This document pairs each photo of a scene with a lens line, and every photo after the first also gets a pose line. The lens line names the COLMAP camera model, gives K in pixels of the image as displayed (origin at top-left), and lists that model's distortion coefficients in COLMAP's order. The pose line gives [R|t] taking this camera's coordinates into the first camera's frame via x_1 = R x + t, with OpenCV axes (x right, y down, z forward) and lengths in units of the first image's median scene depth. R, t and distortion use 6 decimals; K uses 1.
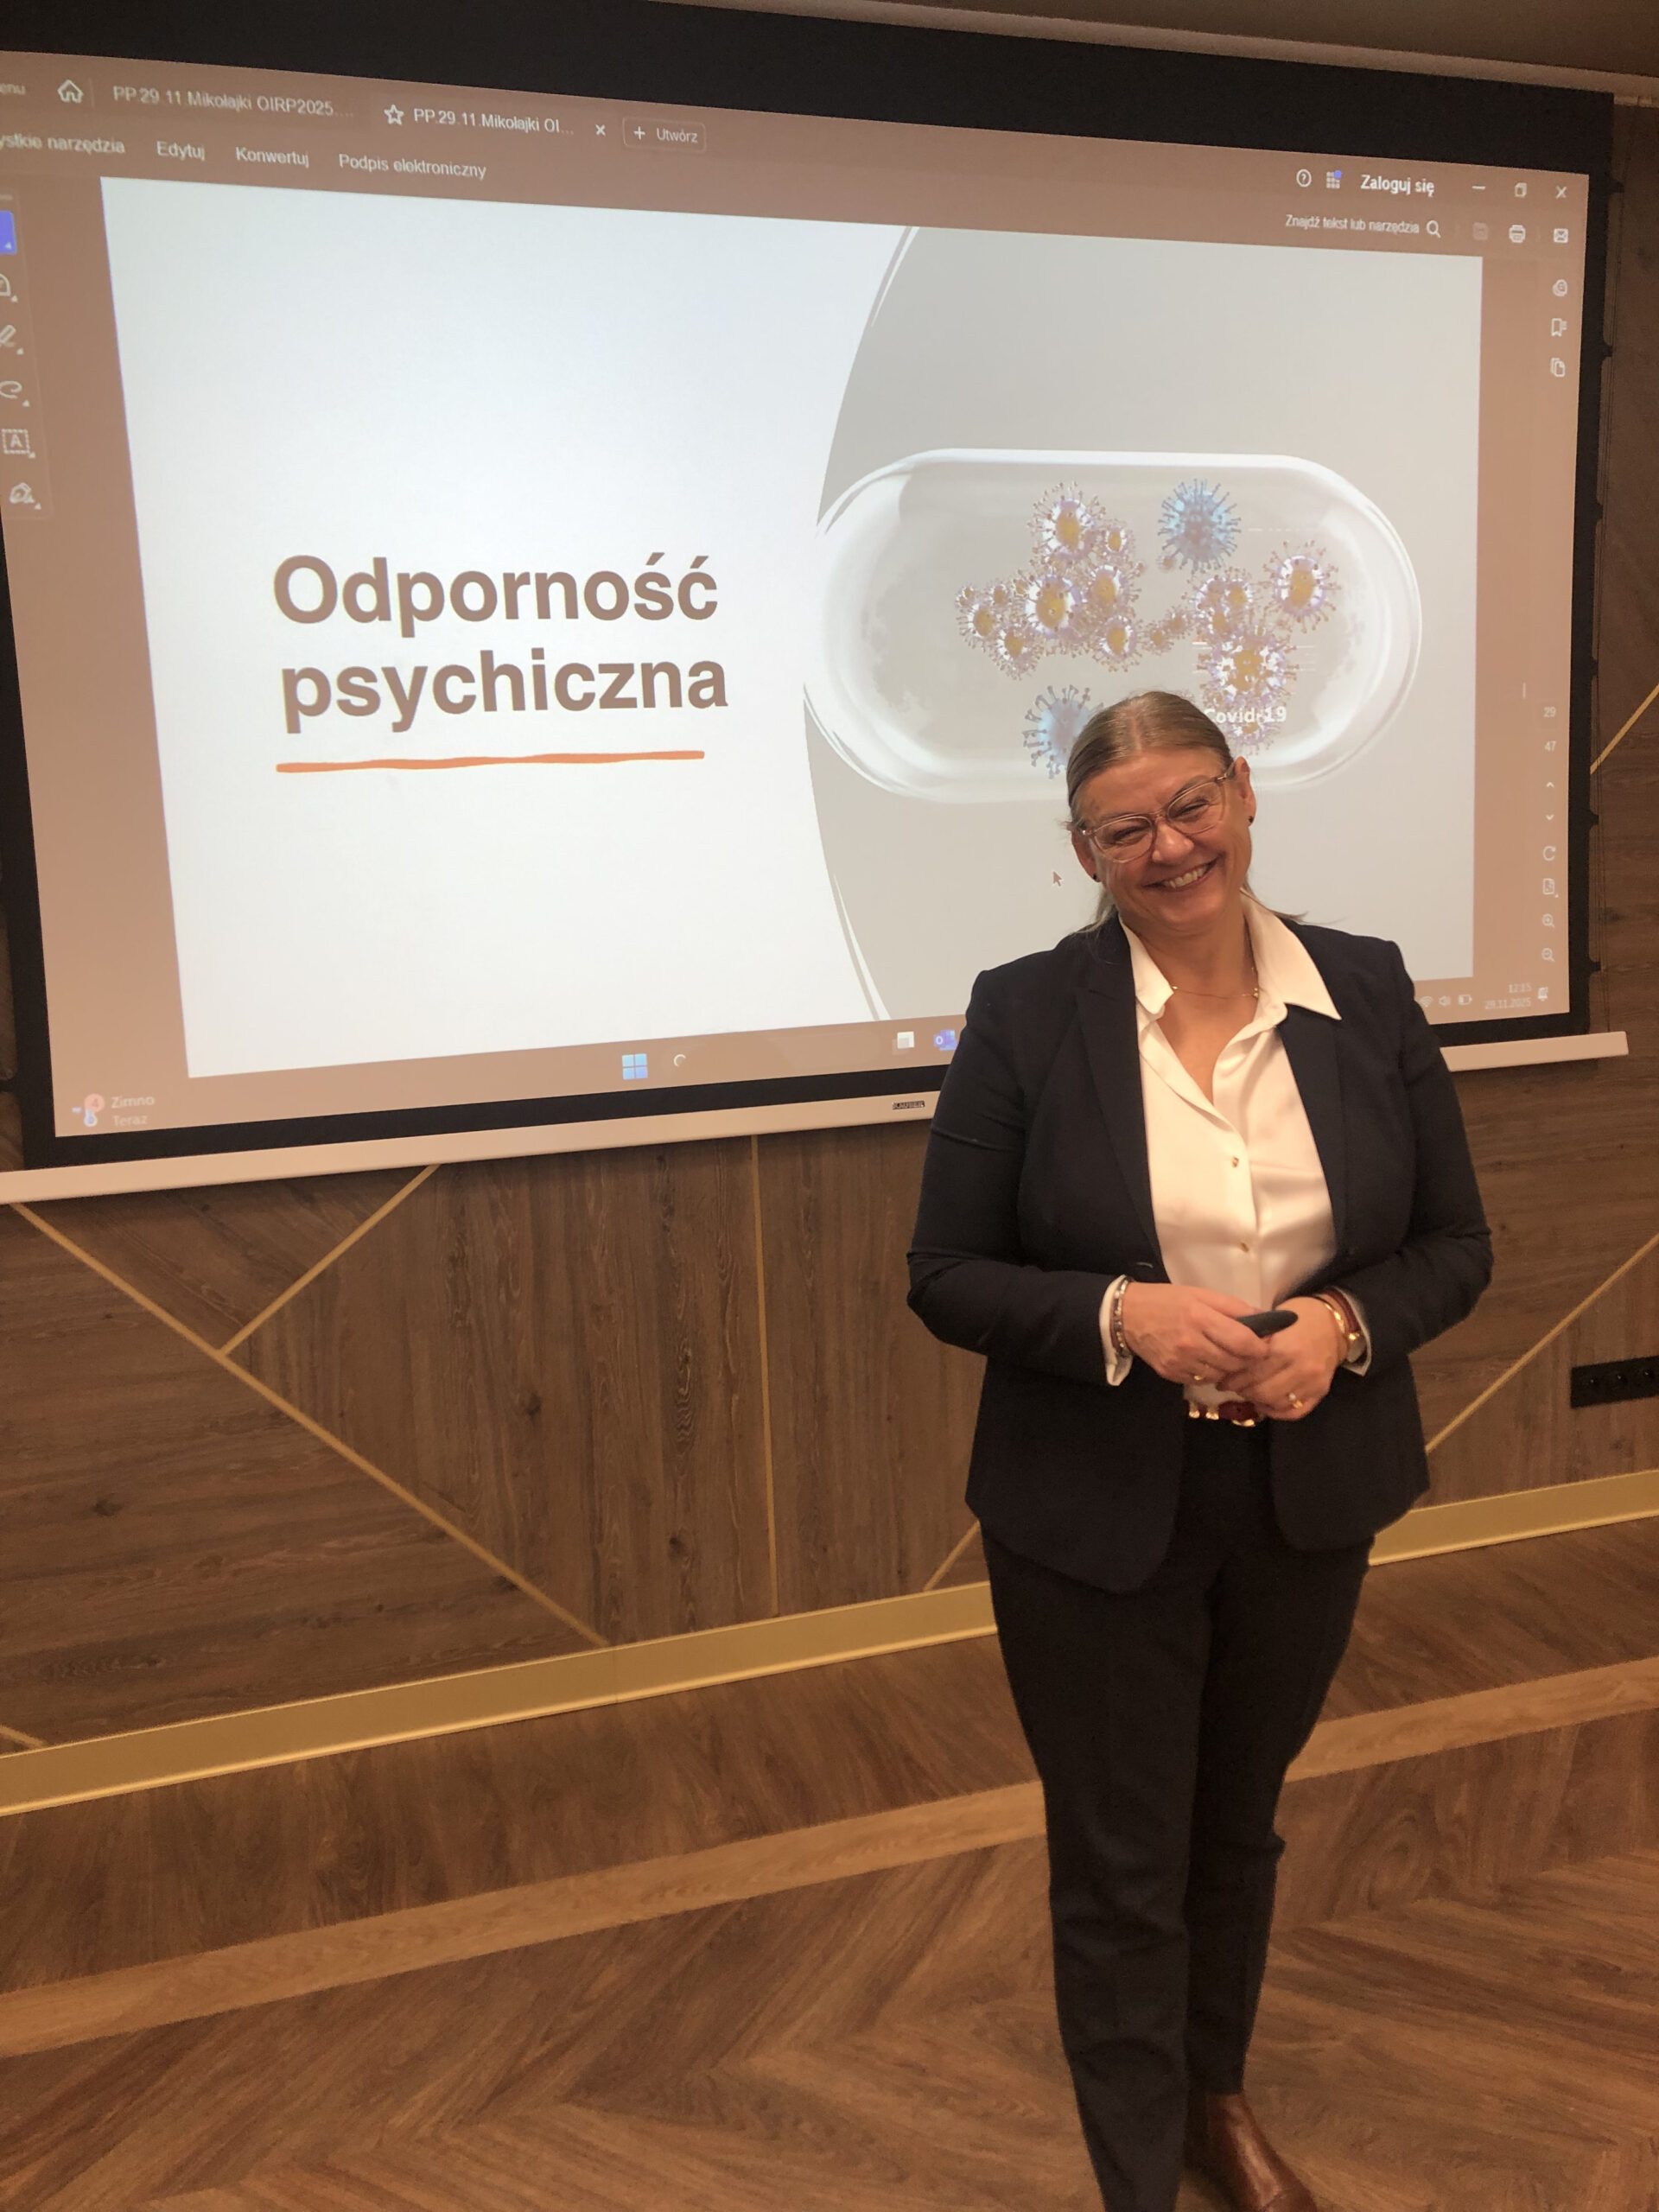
lens RADIAL K [[1856.9, 0, 860.0], [0, 1856.9, 1071.6], [0, 0, 1]] dist [0.012107, -0.008053]
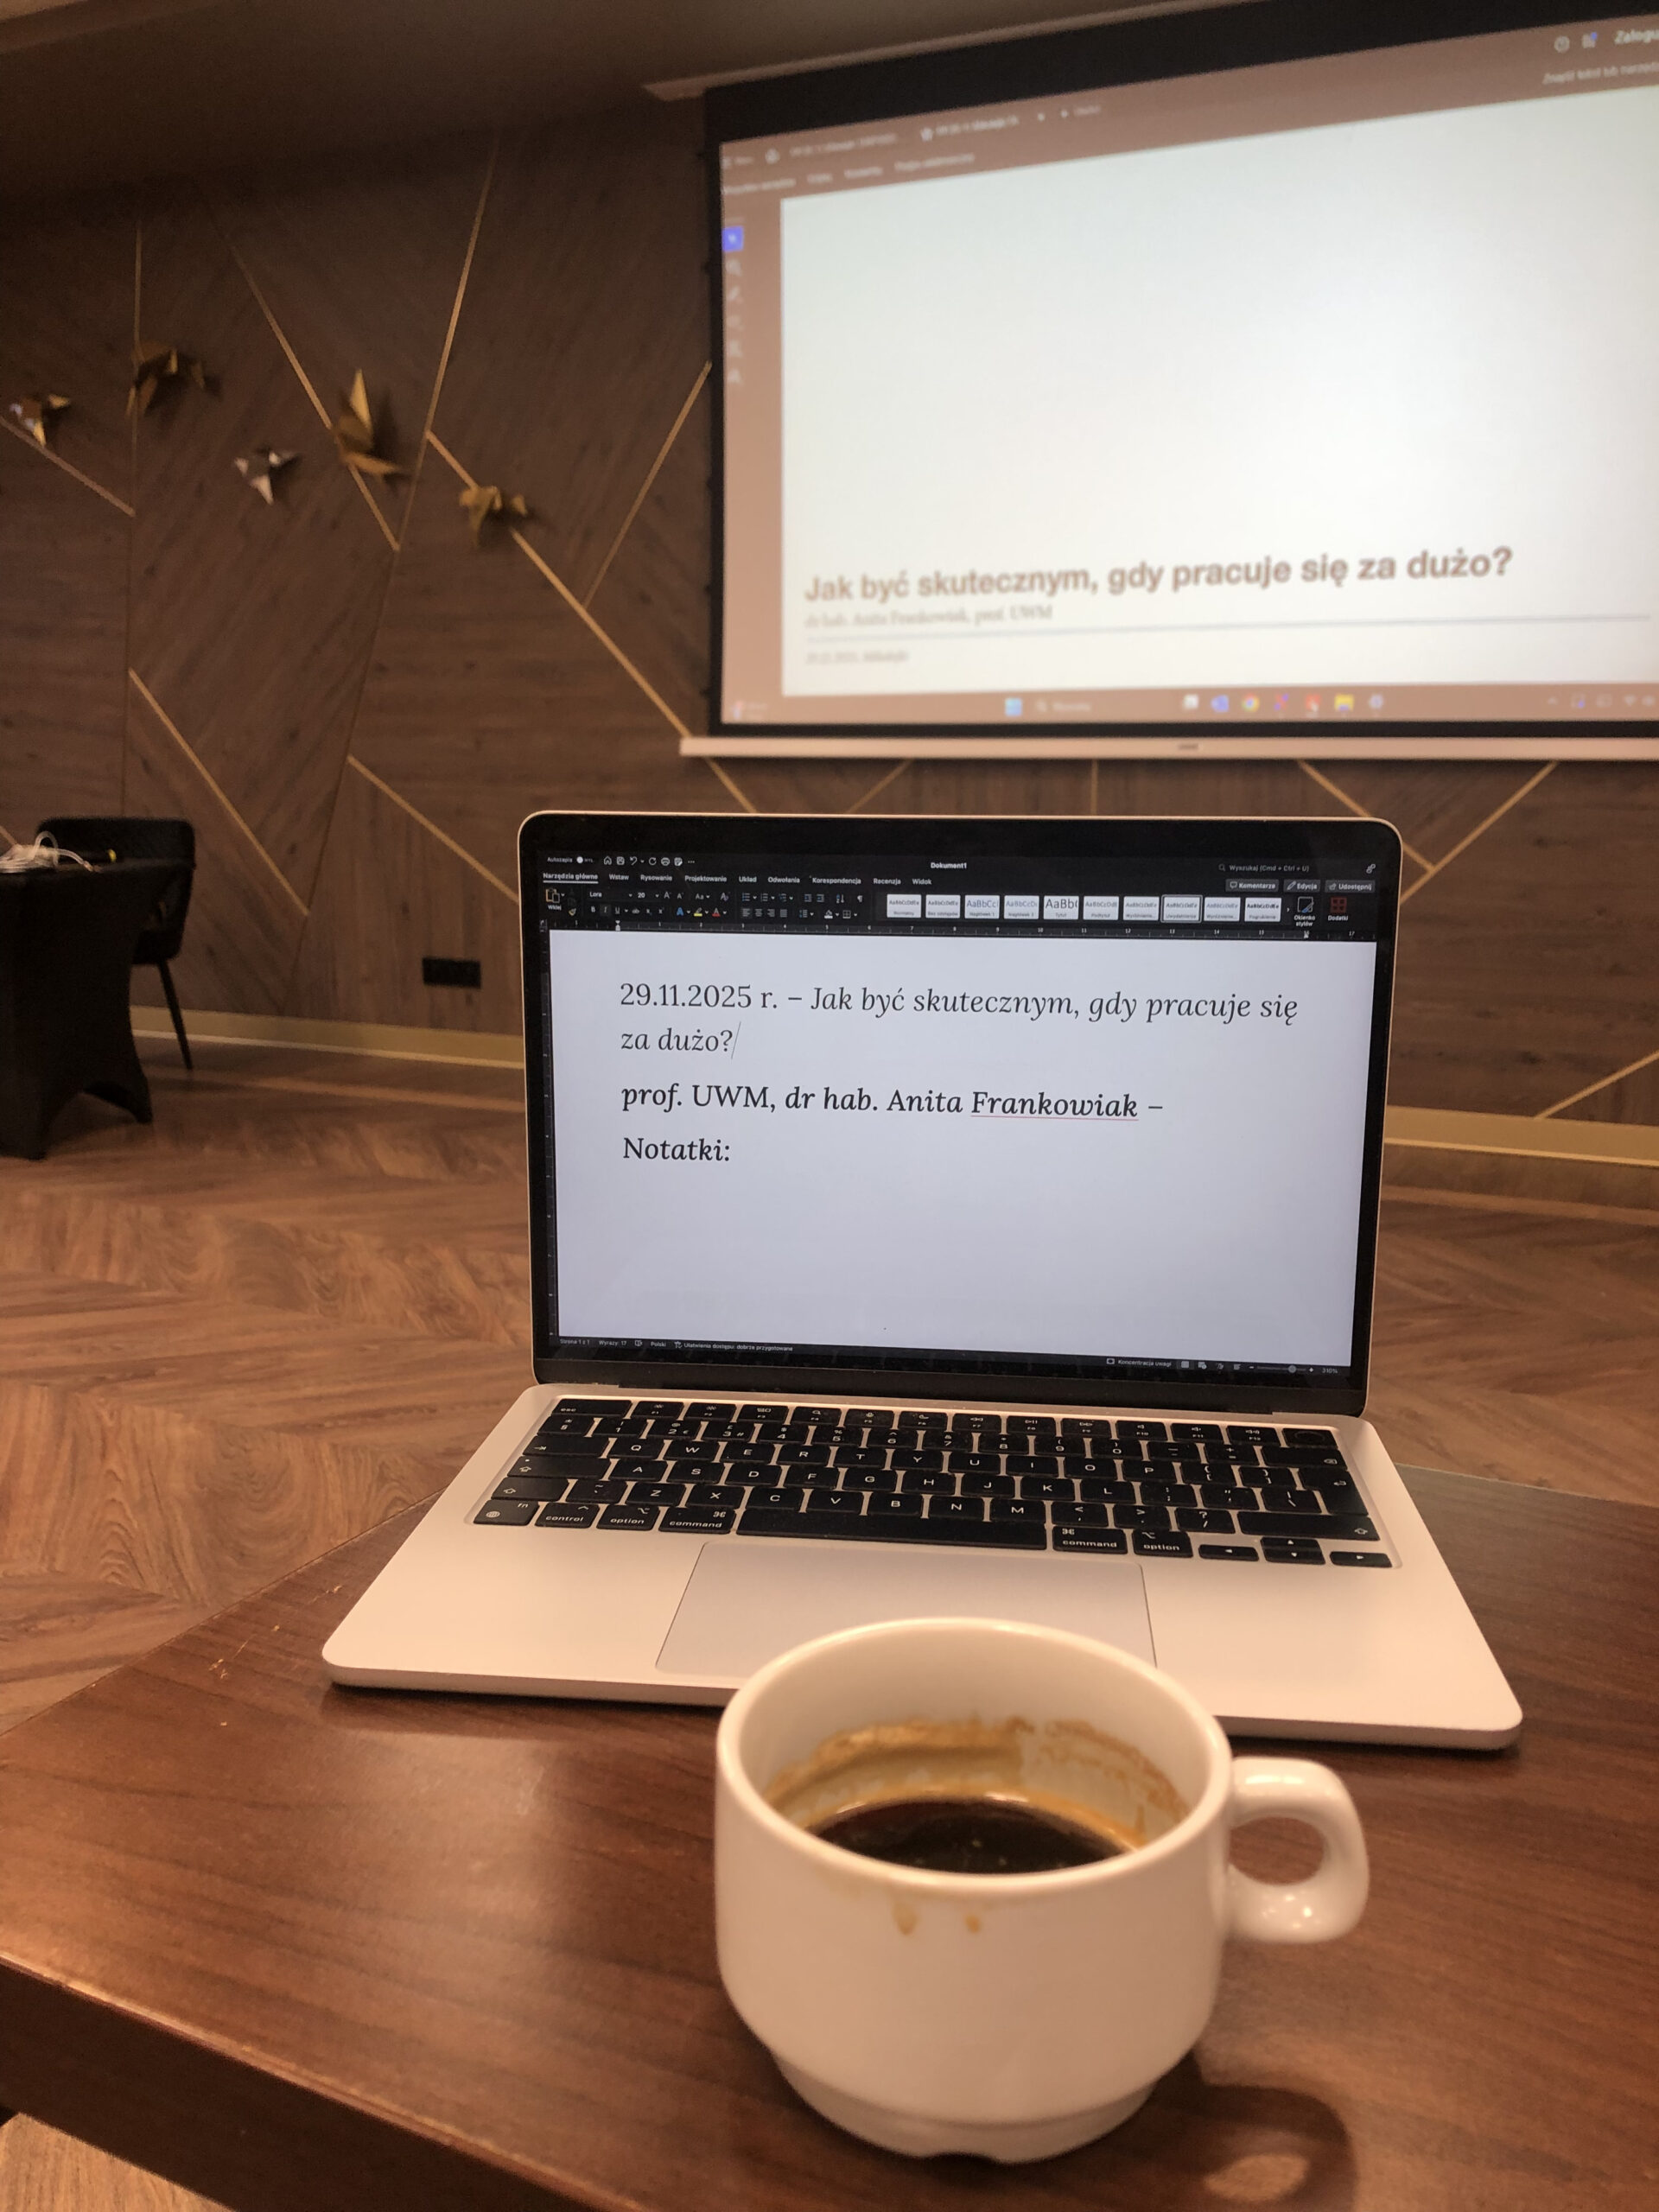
lens RADIAL K [[1834.4, 0, 829.5], [0, 1834.4, 1106.0], [0, 0, 1]] dist [0.057943, -0.097128]
pose [[0.737205, 0.160621, -0.656300, 0.846757], [-0.133268, 0.986818, 0.091815, 0.209502], [0.662396, 0.019777, 0.748893, -0.300433]]
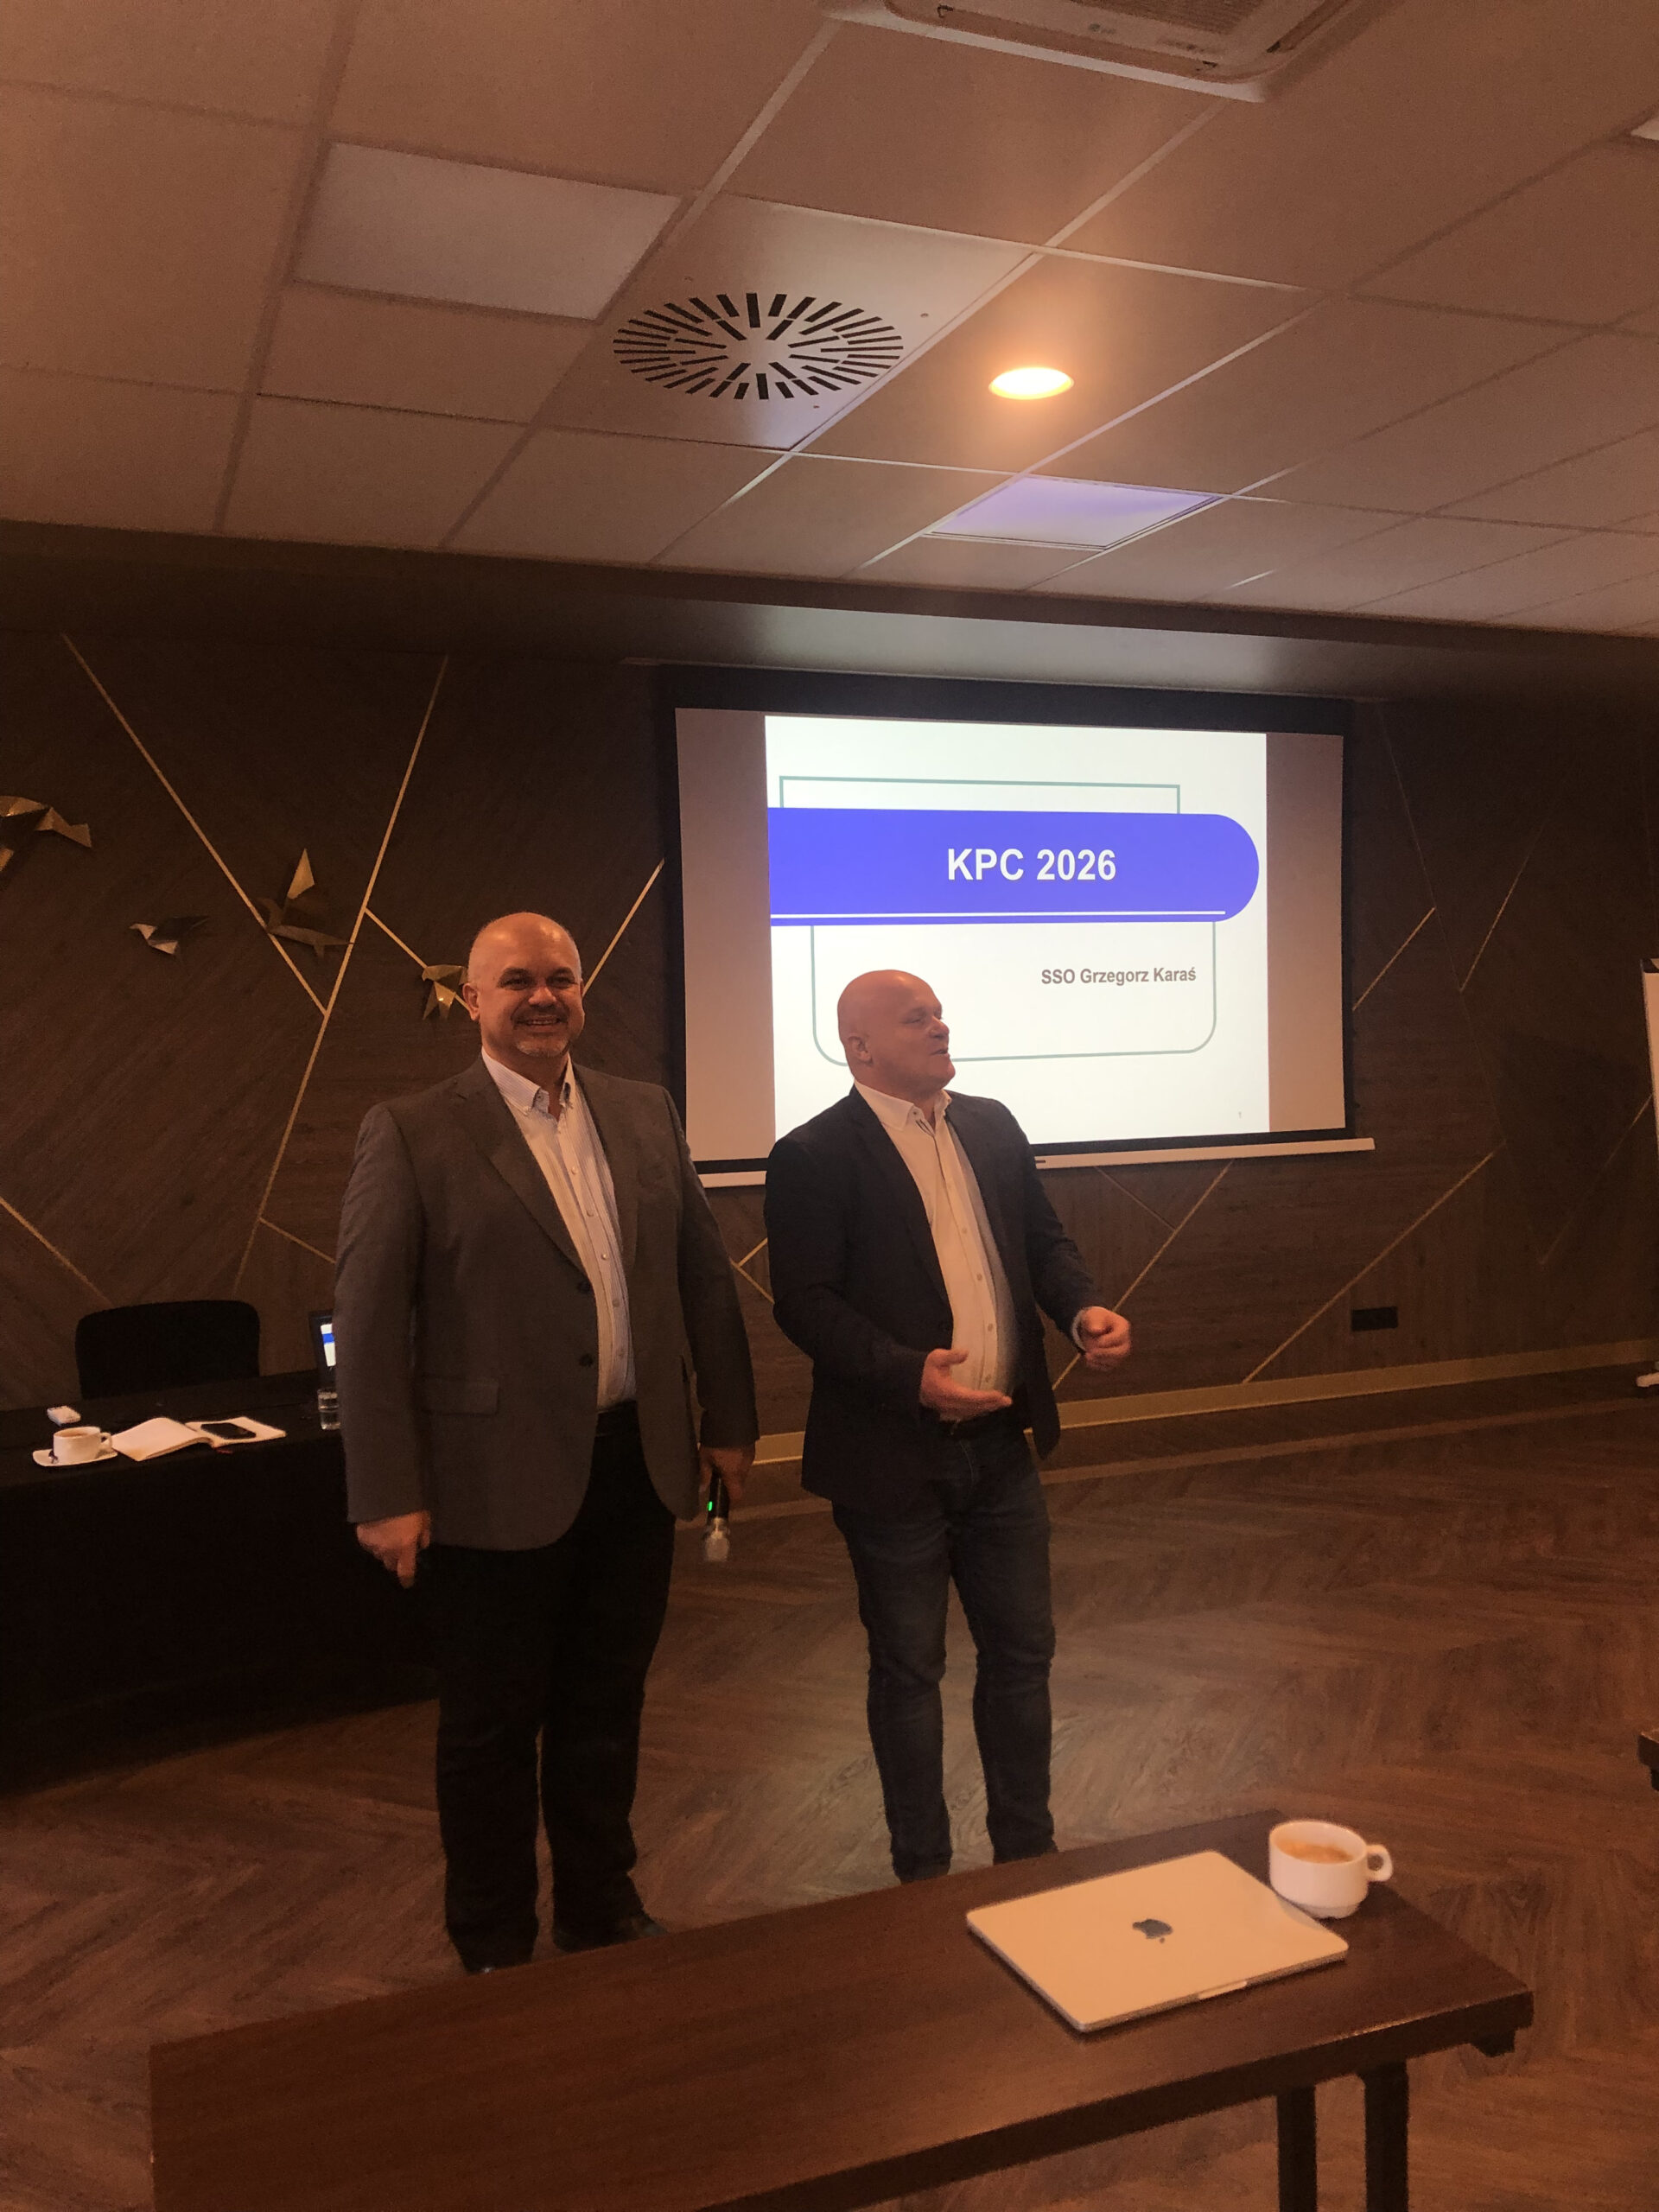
lens RADIAL K [[1856.9, 0, 860.0], [0, 1856.9, 1071.6], [0, 0, 1]] dist [0.012107, -0.008053]
pose [[0.996834, 0.016857, 0.077708, -0.348866], [-0.008842, 0.994709, -0.102356, 0.135947], [-0.079022, 0.101345, 0.991708, -1.113537]]
